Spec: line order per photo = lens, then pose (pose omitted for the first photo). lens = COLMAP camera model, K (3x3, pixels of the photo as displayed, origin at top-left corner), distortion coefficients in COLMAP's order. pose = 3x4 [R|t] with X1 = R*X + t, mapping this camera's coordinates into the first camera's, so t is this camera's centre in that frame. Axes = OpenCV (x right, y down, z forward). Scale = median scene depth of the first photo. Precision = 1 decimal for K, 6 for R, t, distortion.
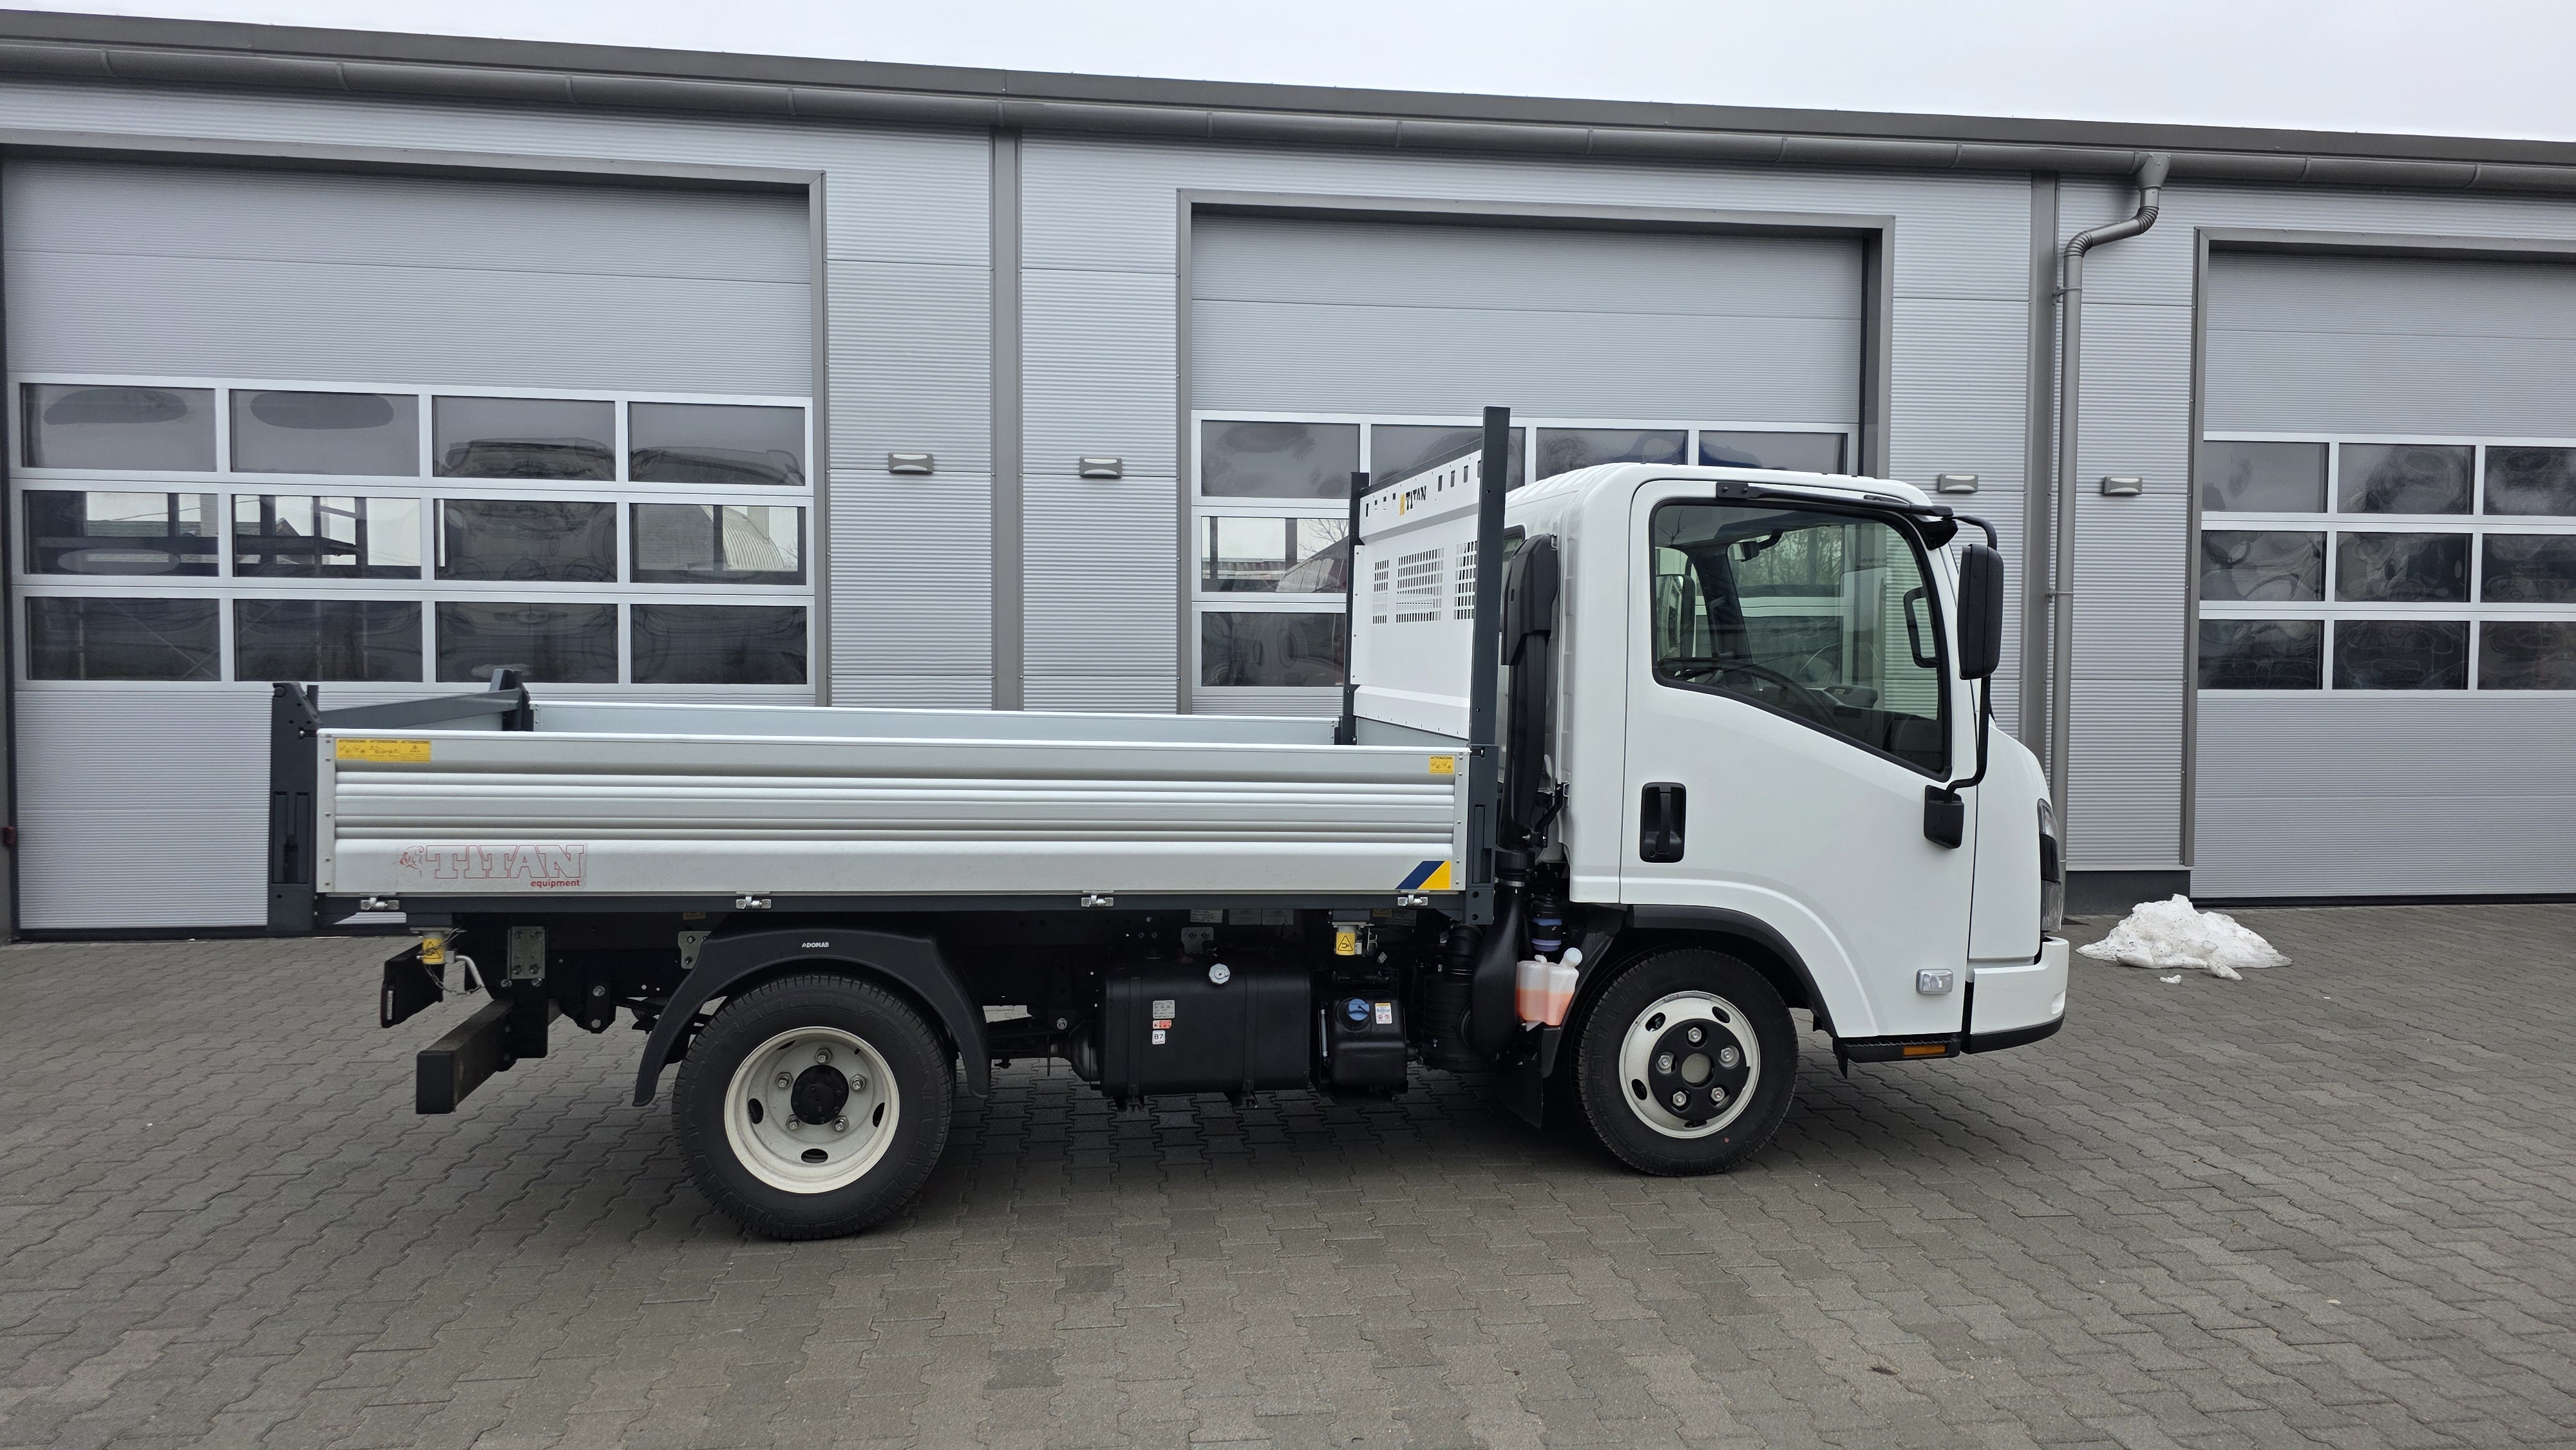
lens RADIAL K [[1711.4, 0, 1329.8], [0, 1711.4, 708.1], [0, 0, 1]] dist [0.053205, -0.034462]
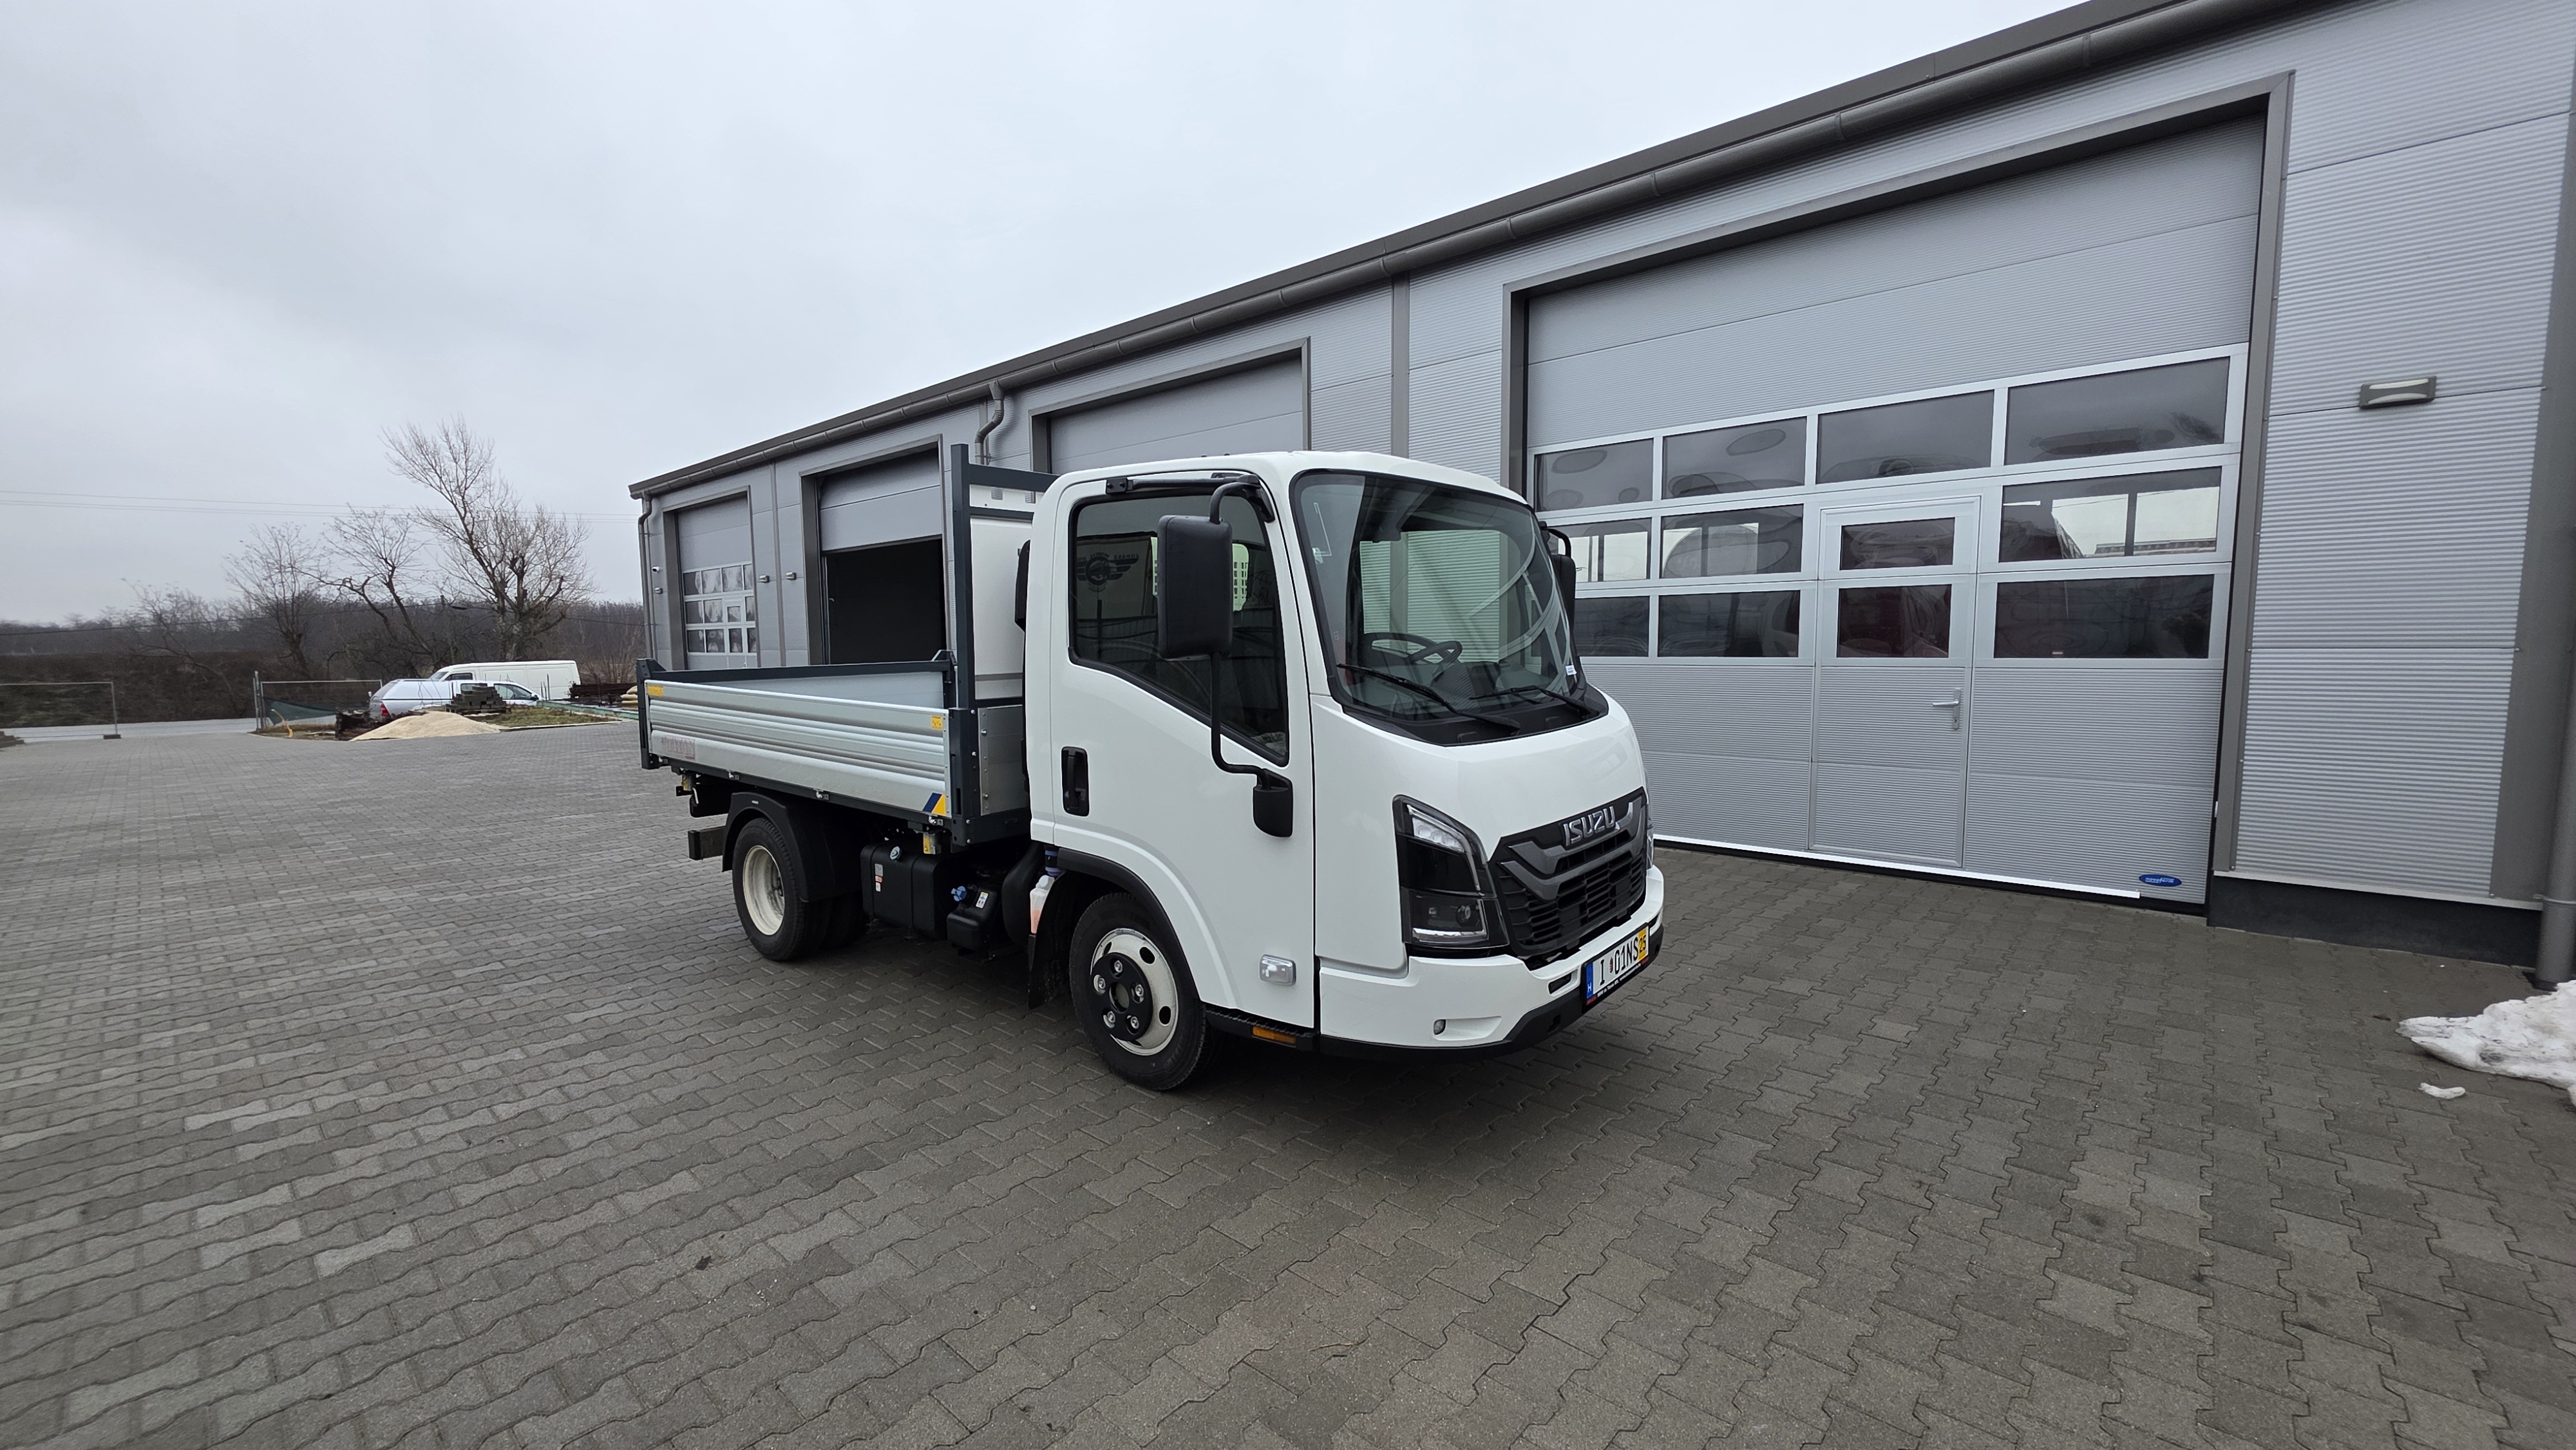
lens RADIAL K [[1022.8, 0, 1280.1], [0, 1022.8, 724.9], [0, 0, 1]] dist [-0.002811, 0.001293]
pose [[0.647007, 0.050625, -0.760802, 0.814358], [-0.005932, 0.998097, 0.061371, -0.015082], [0.762461, -0.035194, 0.646076, 0.658155]]
